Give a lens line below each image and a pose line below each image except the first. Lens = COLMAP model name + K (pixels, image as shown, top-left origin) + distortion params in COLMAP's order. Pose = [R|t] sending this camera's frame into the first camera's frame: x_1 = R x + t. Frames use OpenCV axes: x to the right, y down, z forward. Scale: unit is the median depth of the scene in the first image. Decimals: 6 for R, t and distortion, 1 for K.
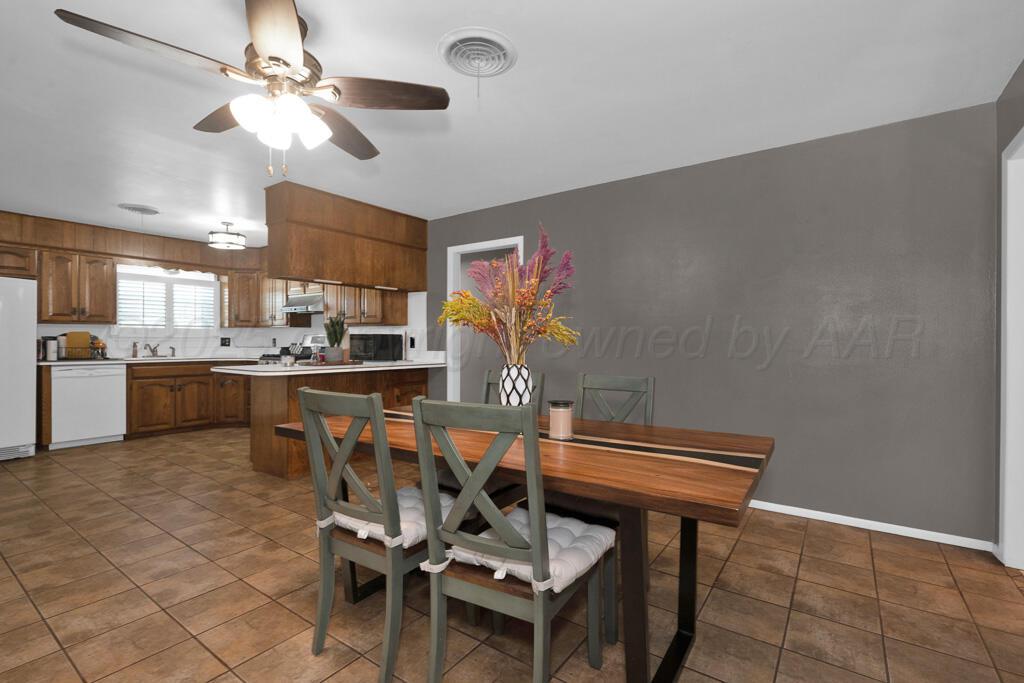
lens RADIAL K [[465.7, 0, 512.0], [0, 465.7, 341.5], [0, 0, 1]] dist [-0.000199, 0.000519]
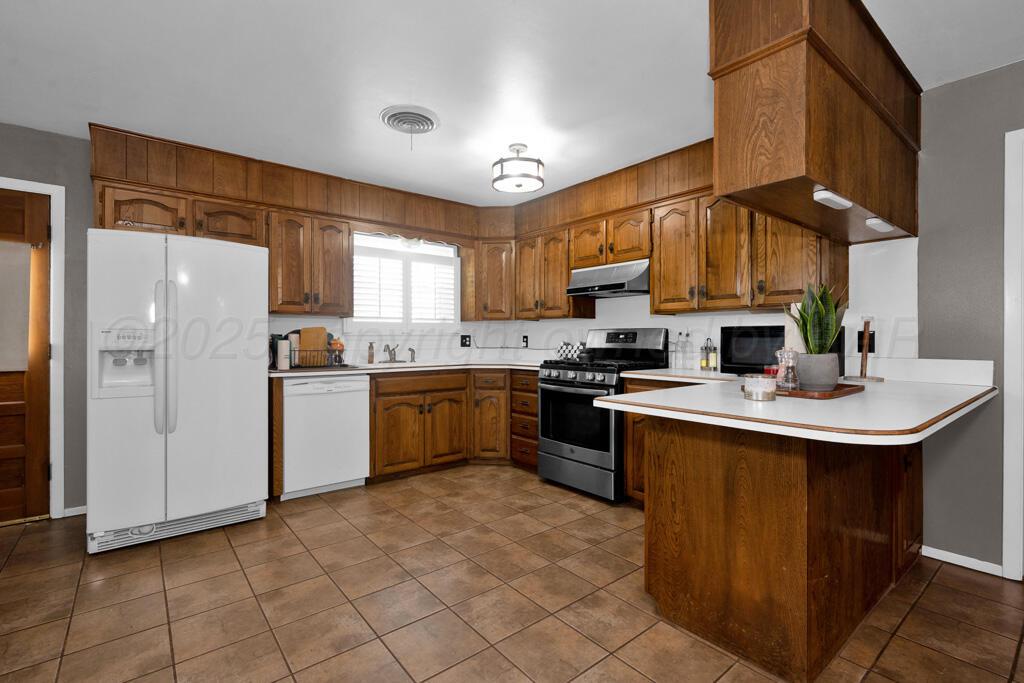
lens RADIAL K [[468.4, 0, 512.1], [0, 468.4, 337.8], [0, 0, 1]] dist [-0.000775, -0.000178]
pose [[0.964080, -0.005391, -0.265557, -0.440316], [0.004522, 0.999982, -0.003884, -0.001365], [0.265573, 0.002543, 0.964087, 0.390917]]
